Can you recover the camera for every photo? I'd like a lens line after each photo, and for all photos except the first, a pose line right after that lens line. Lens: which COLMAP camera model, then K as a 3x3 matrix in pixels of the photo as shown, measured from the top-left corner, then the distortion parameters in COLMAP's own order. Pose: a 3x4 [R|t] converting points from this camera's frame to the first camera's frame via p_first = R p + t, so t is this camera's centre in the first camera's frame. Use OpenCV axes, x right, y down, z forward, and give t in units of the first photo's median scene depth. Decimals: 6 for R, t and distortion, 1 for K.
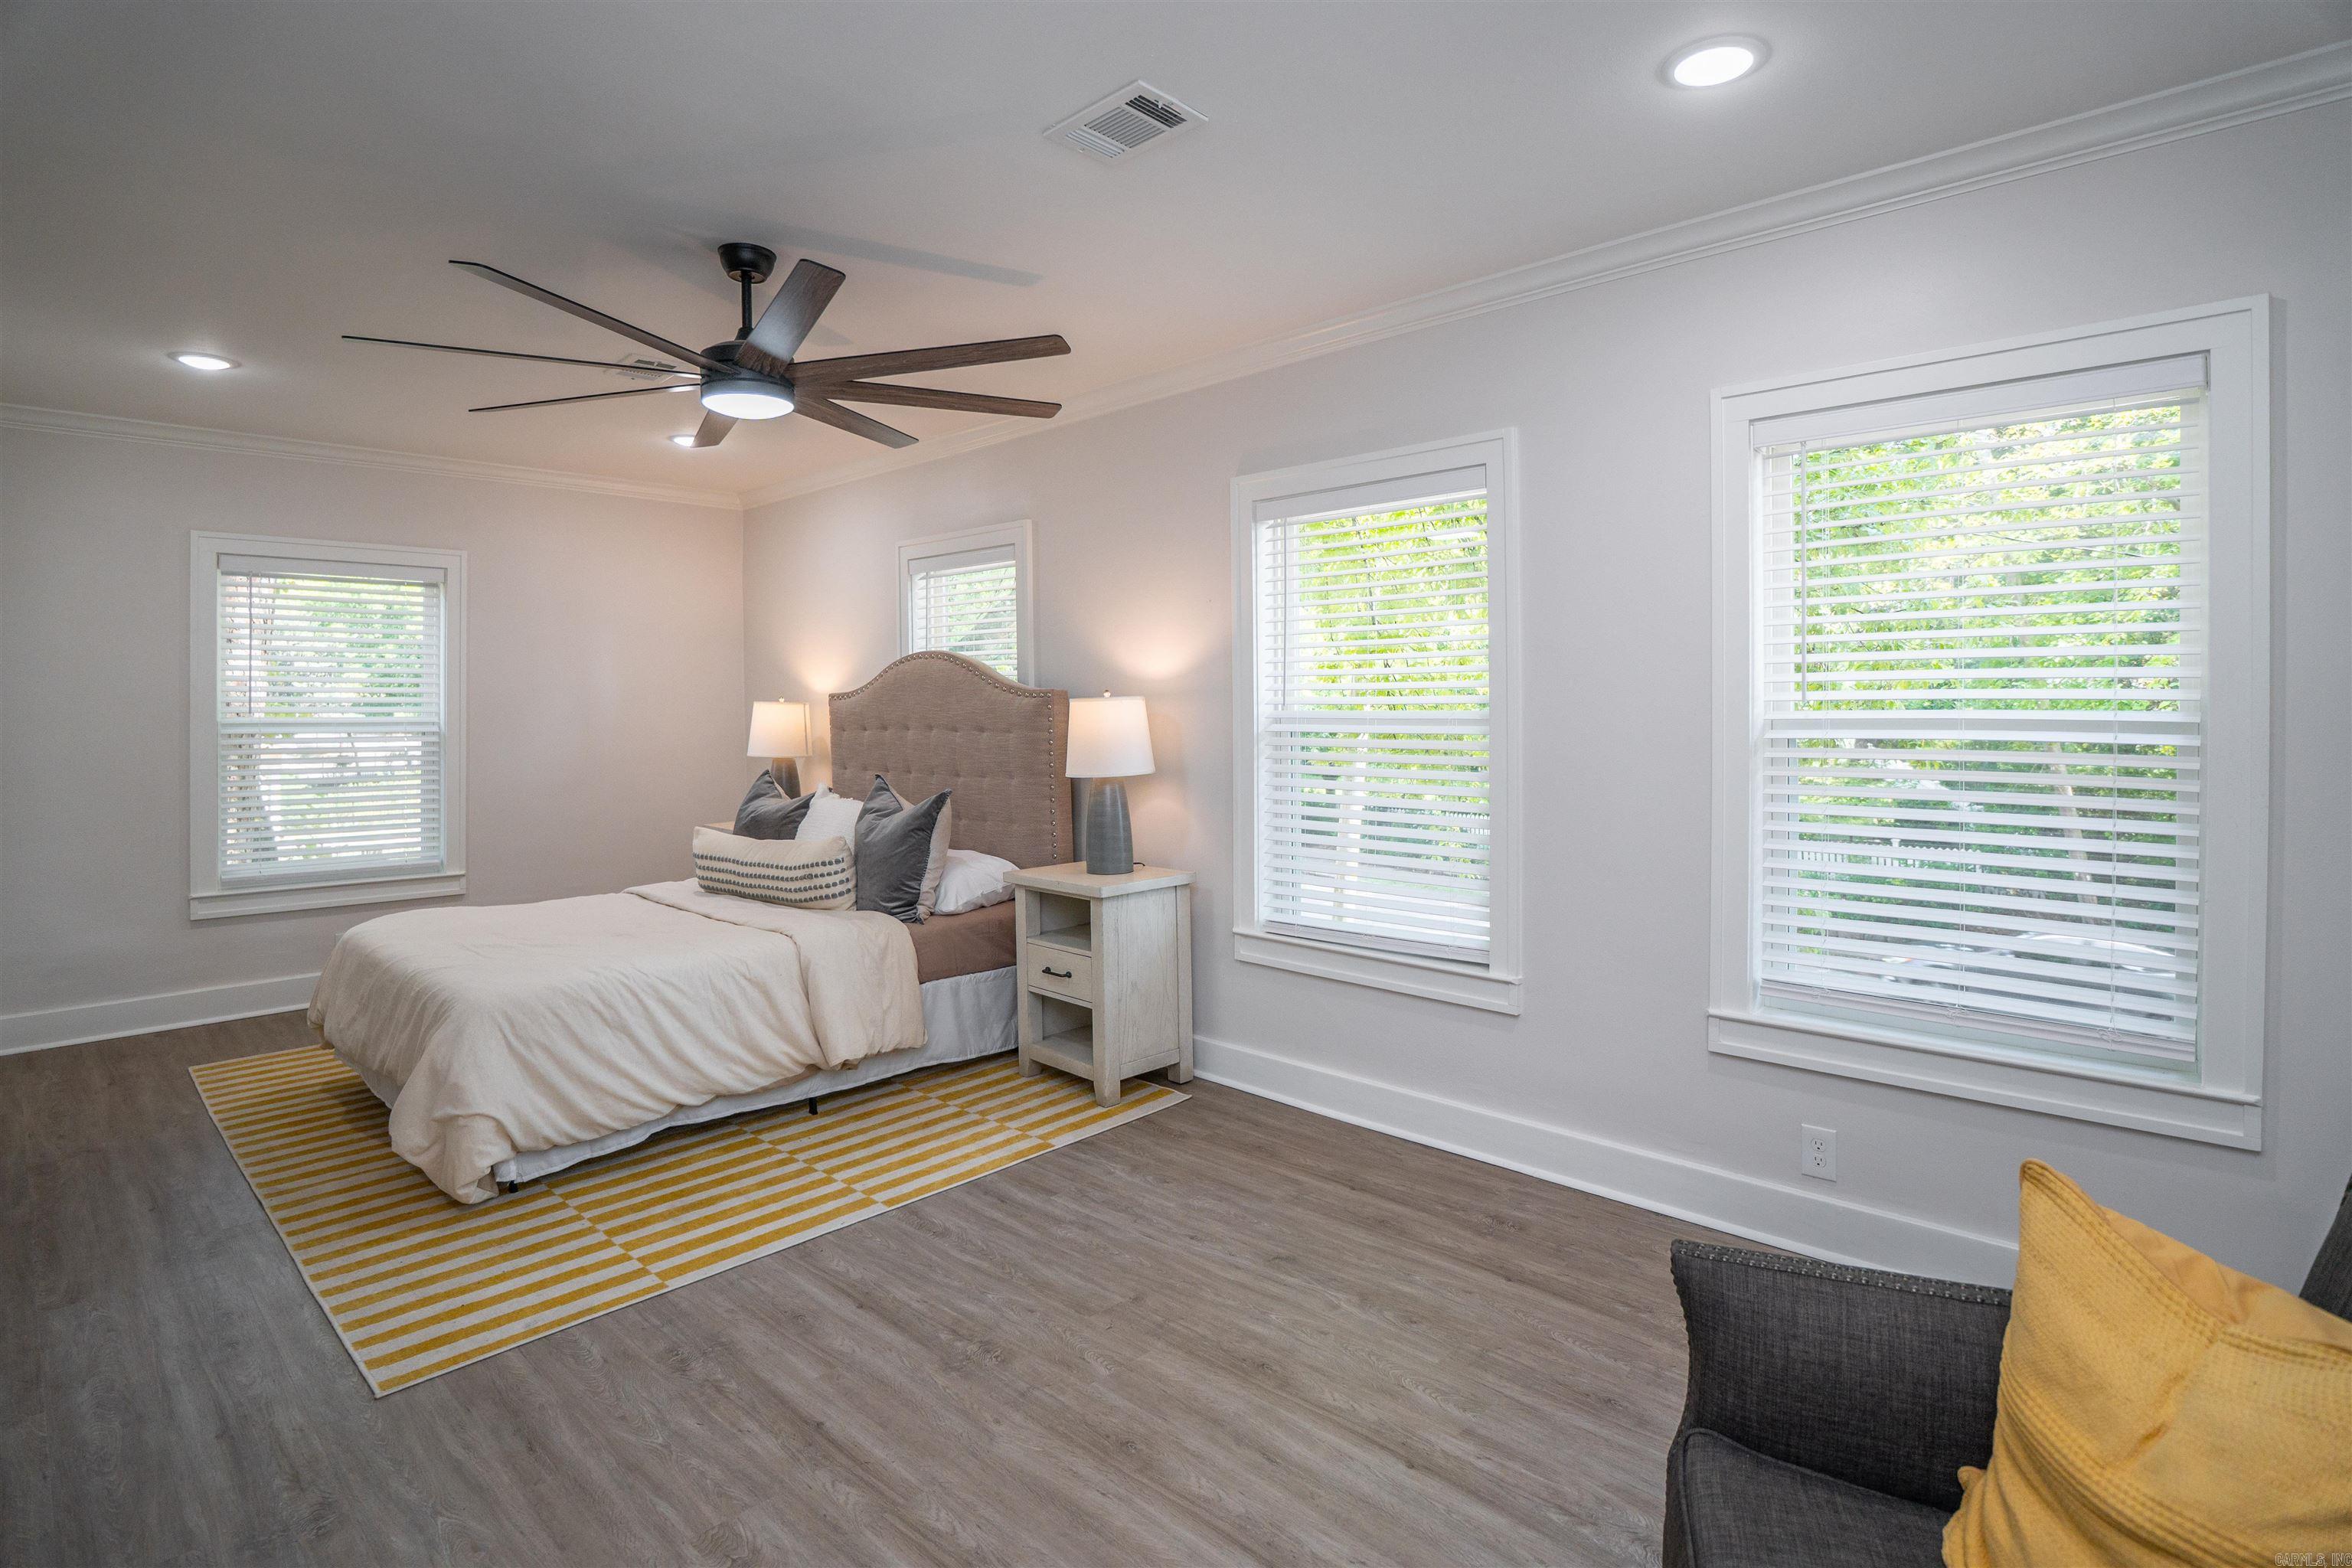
lens RADIAL K [[1164.3, 0, 1181.0], [0, 1164.3, 742.9], [0, 0, 1]] dist [-0.034305, 0.002168]
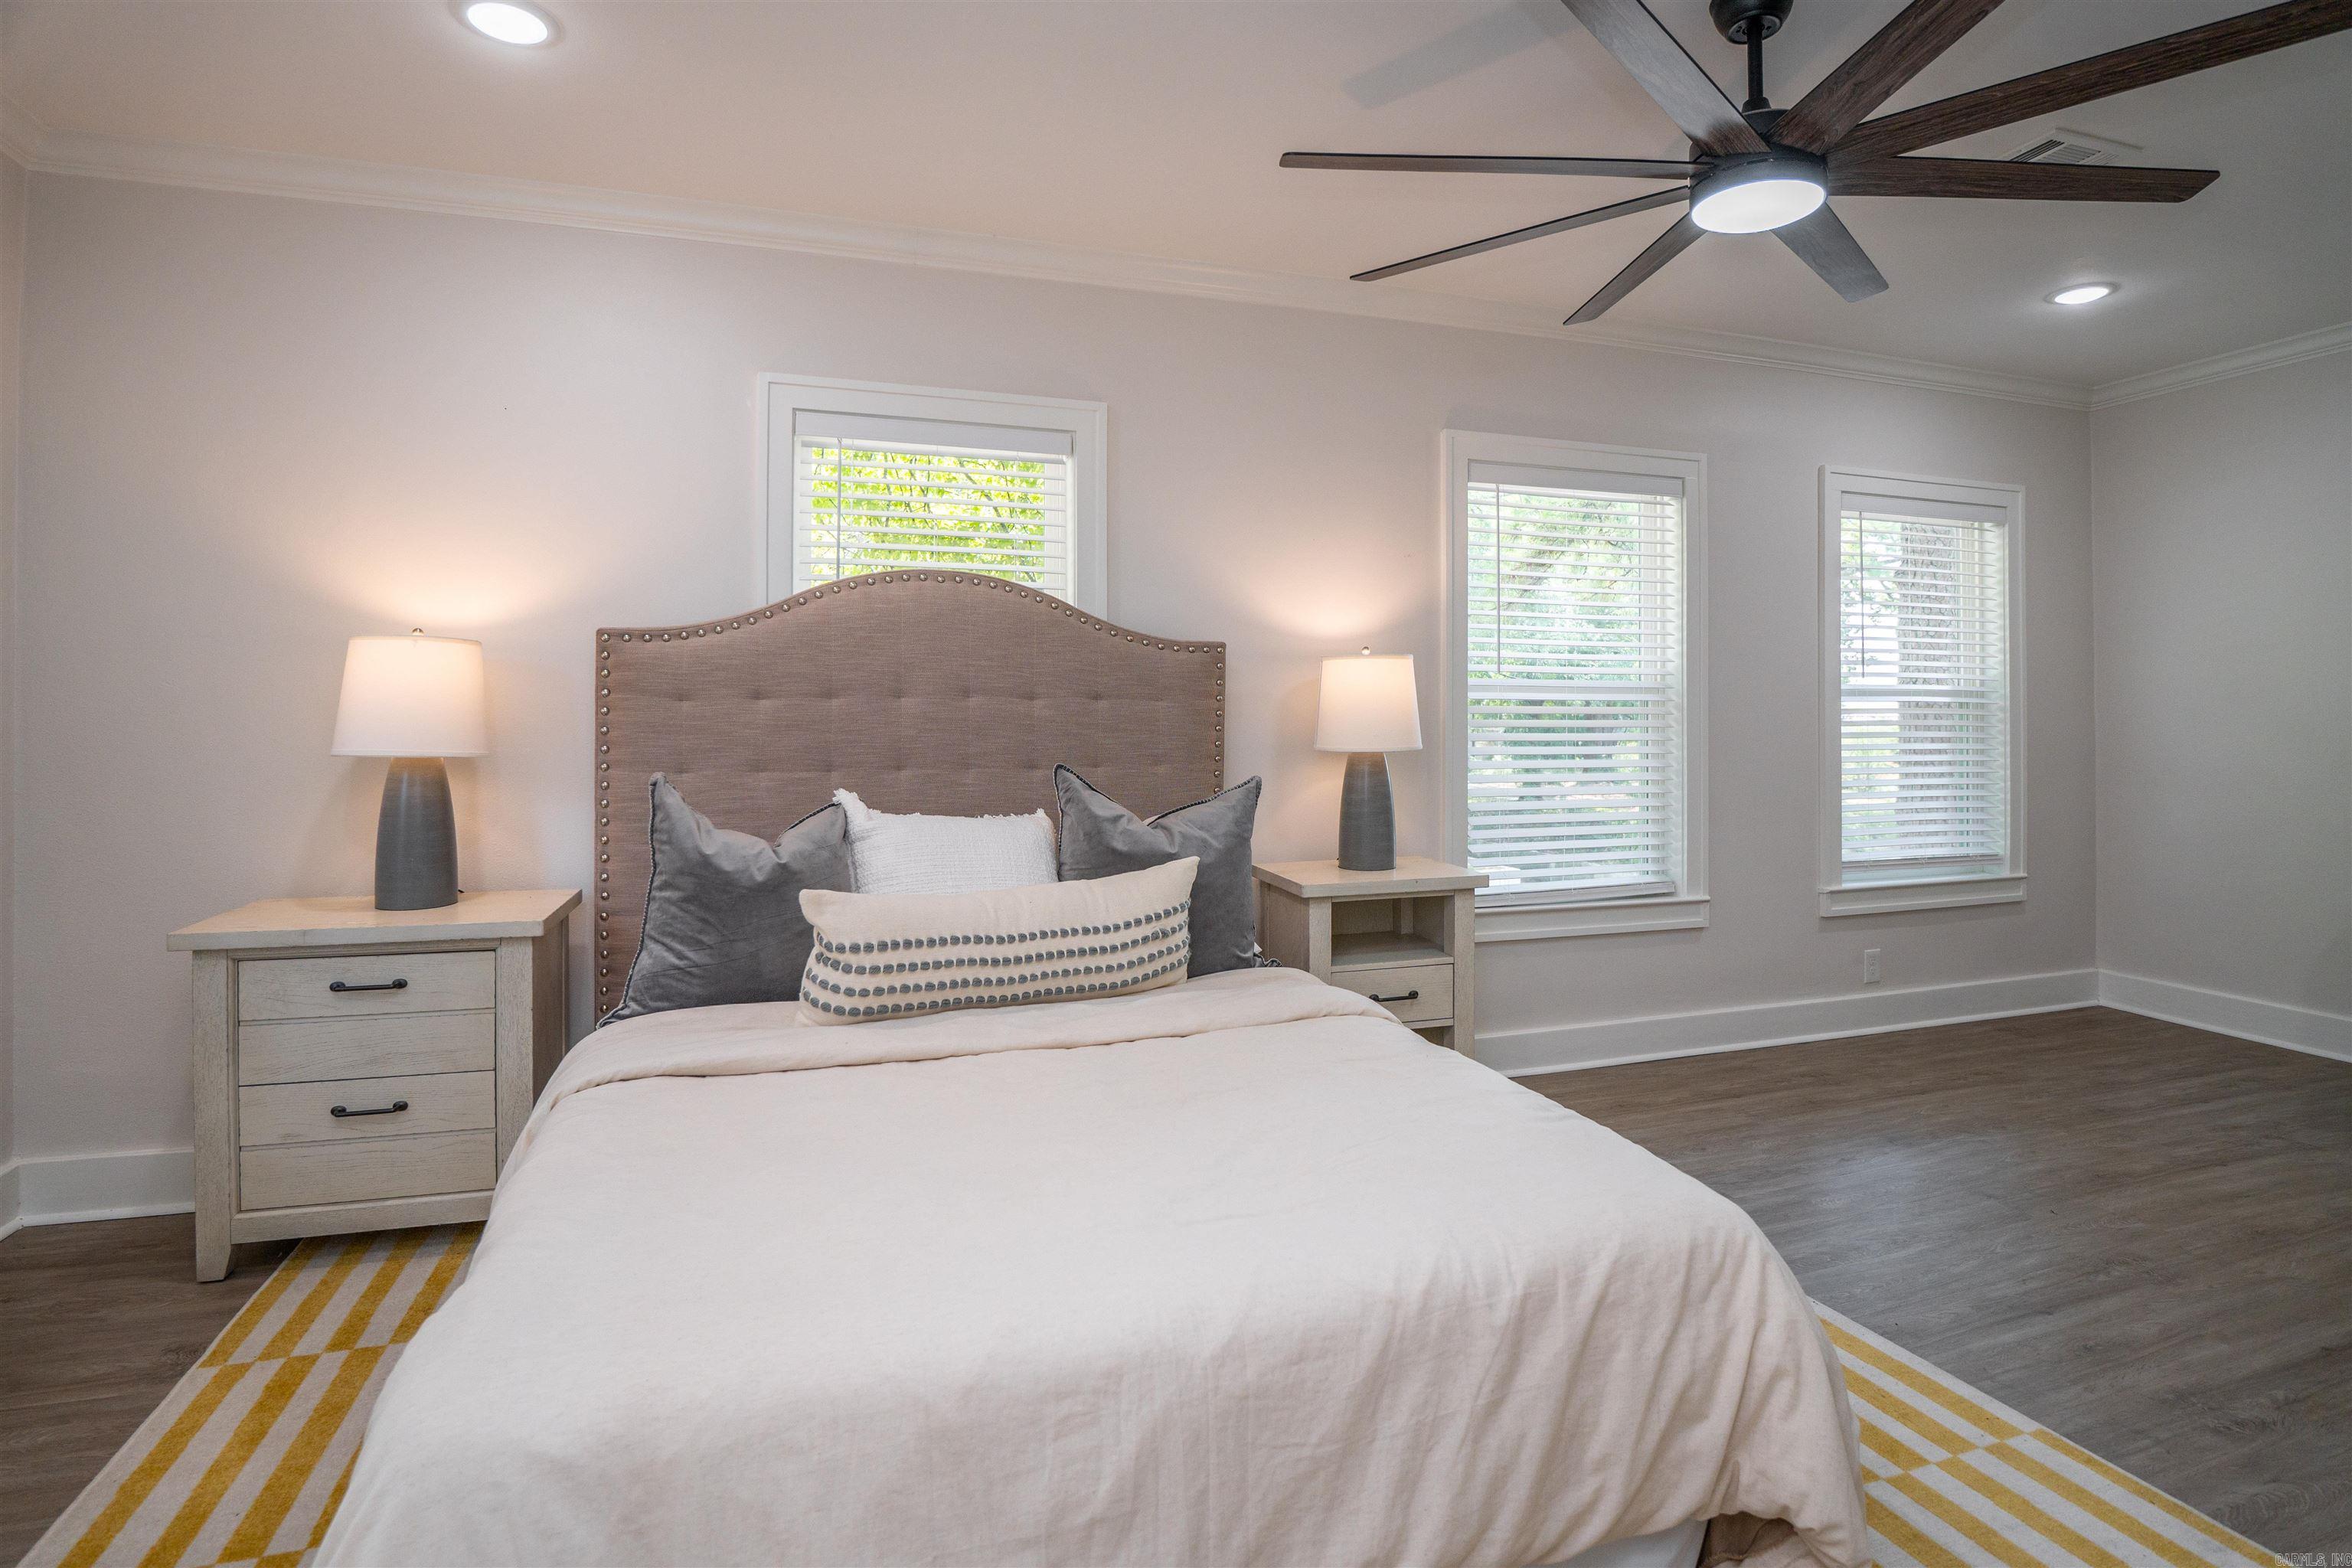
lens RADIAL K [[1164.3, 0, 1181.0], [0, 1164.3, 742.9], [0, 0, 1]] dist [-0.034305, 0.002168]
pose [[0.469432, -0.012307, 0.882883, -1.053437], [0.021930, 0.999757, 0.002276, 0.021514], [-0.882697, 0.018293, 0.469587, 0.901591]]
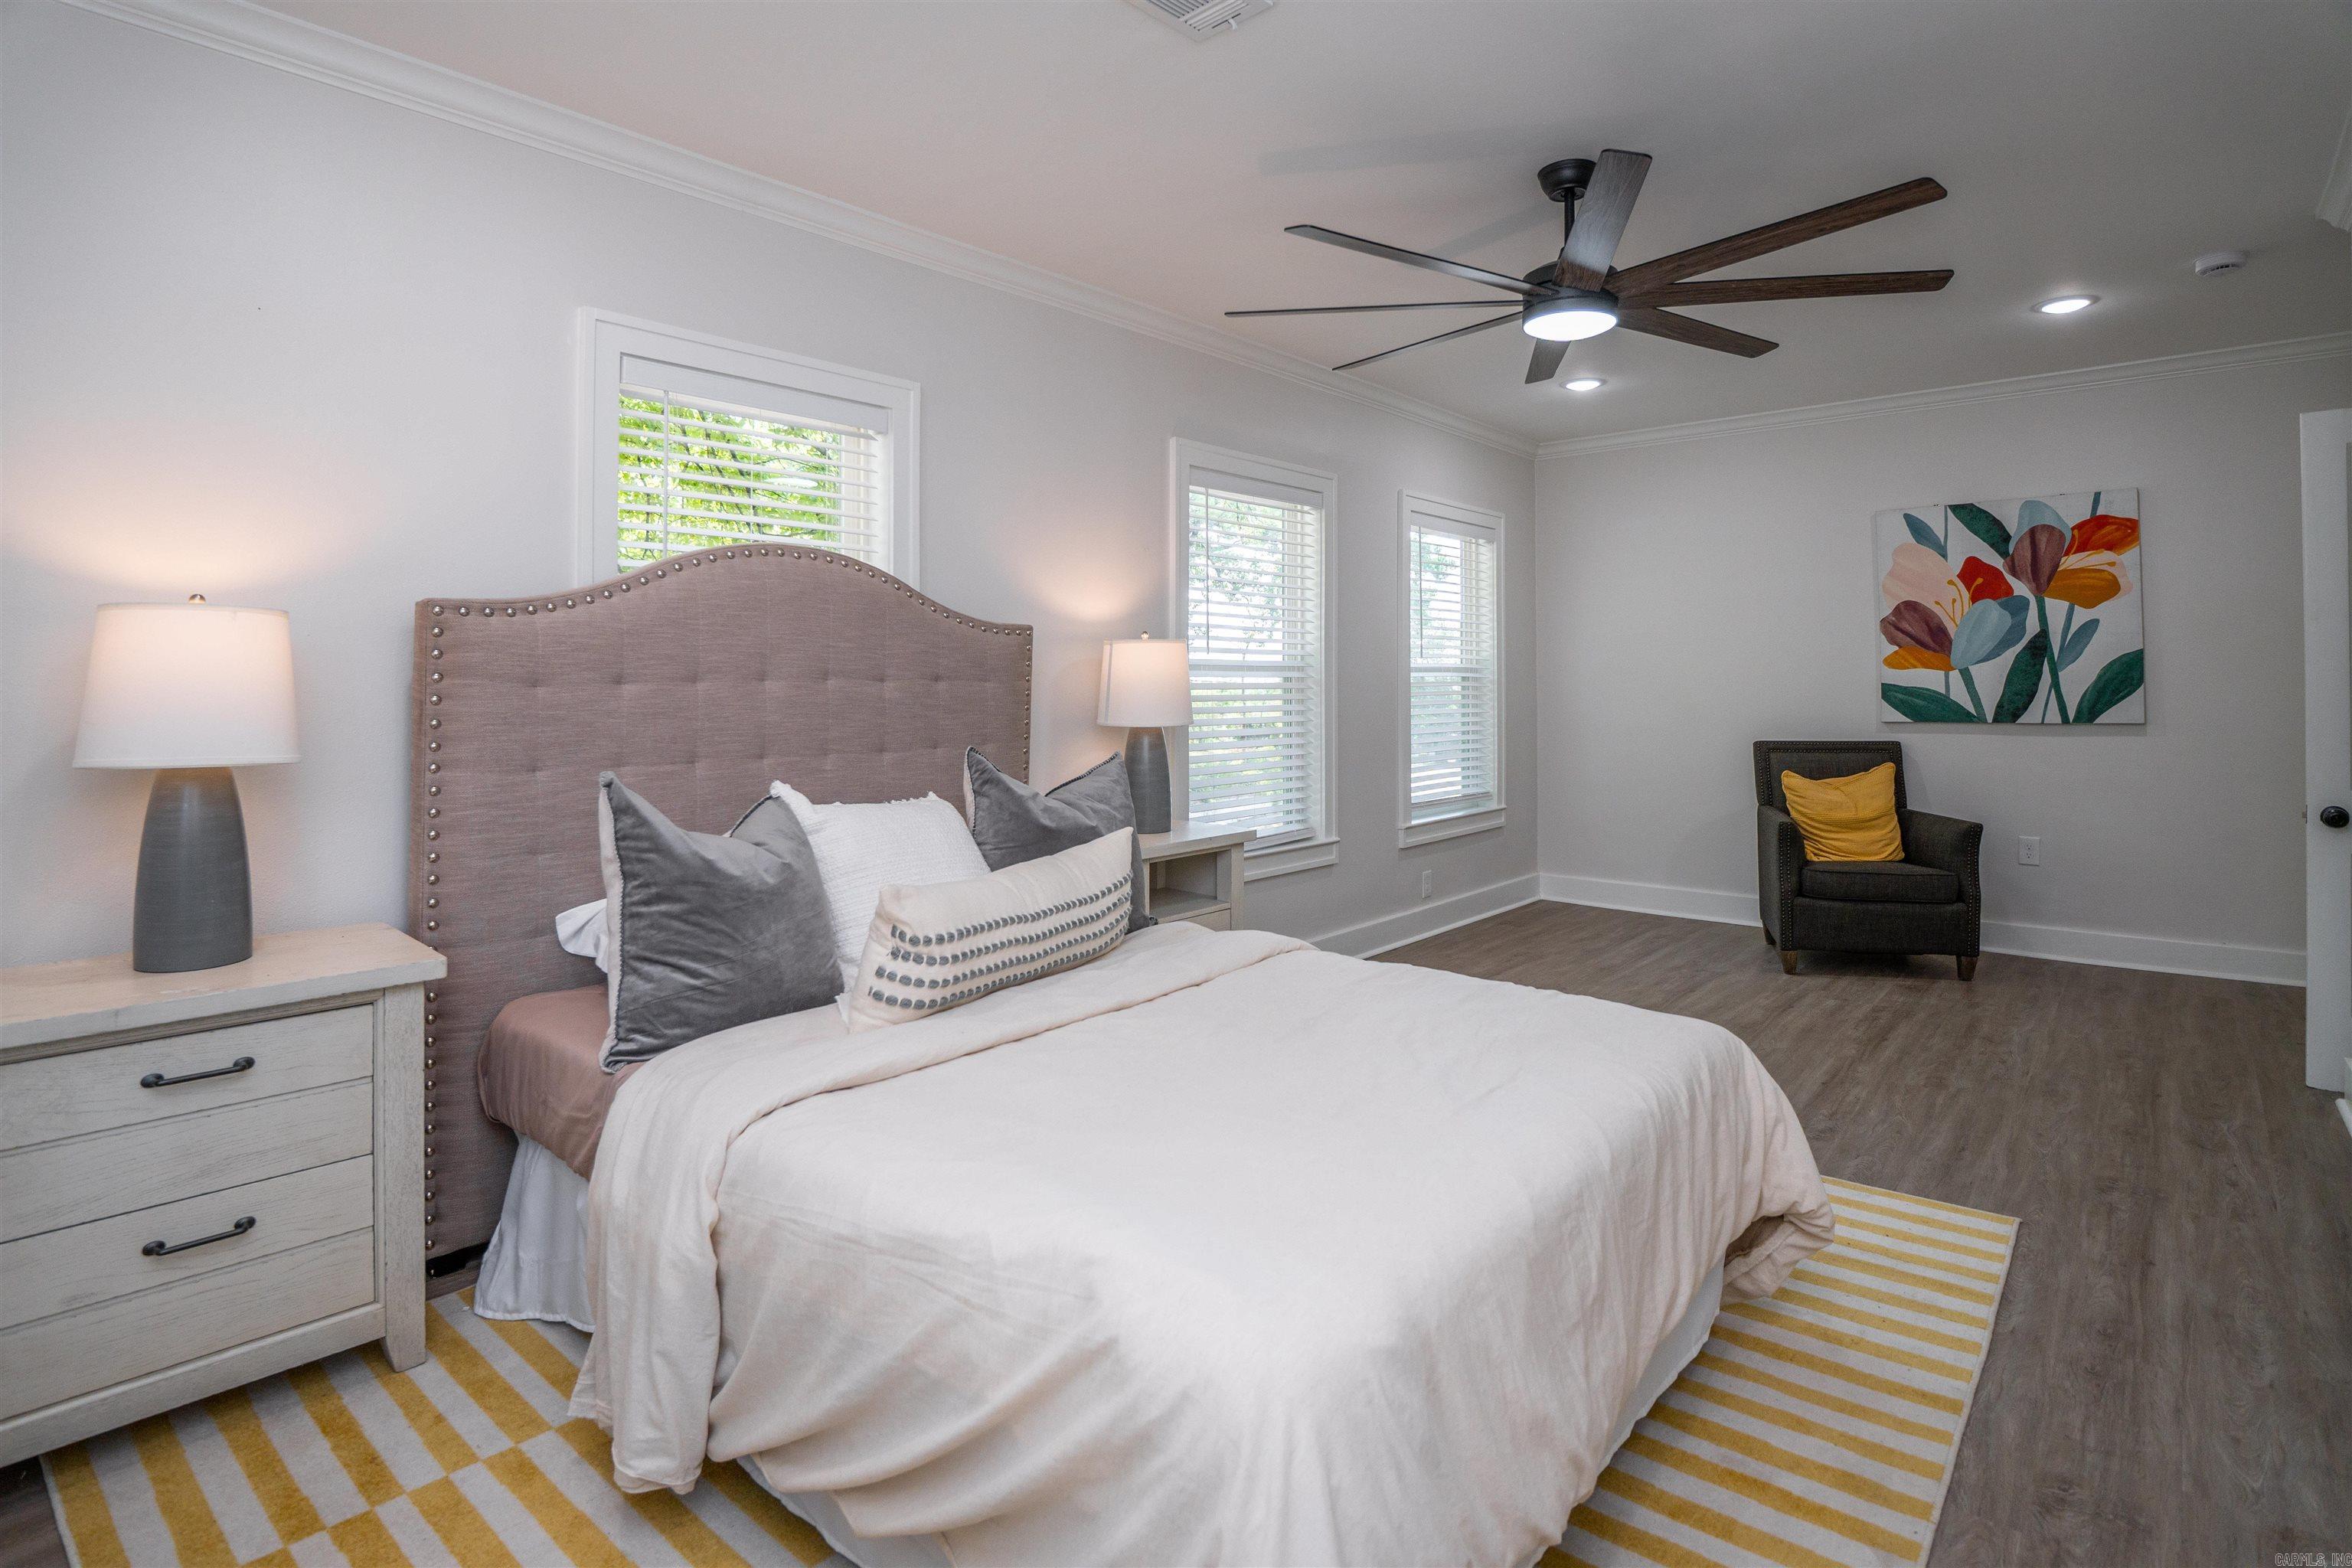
lens RADIAL K [[1185.0, 0, 1172.9], [0, 1185.0, 715.5], [0, 0, 1]] dist [-0.035160, 0.001729]
pose [[-0.044514, -0.020433, 0.998800, -1.223797], [0.035563, 0.999125, 0.022025, 0.000373], [-0.998376, 0.036500, -0.043748, 1.260847]]
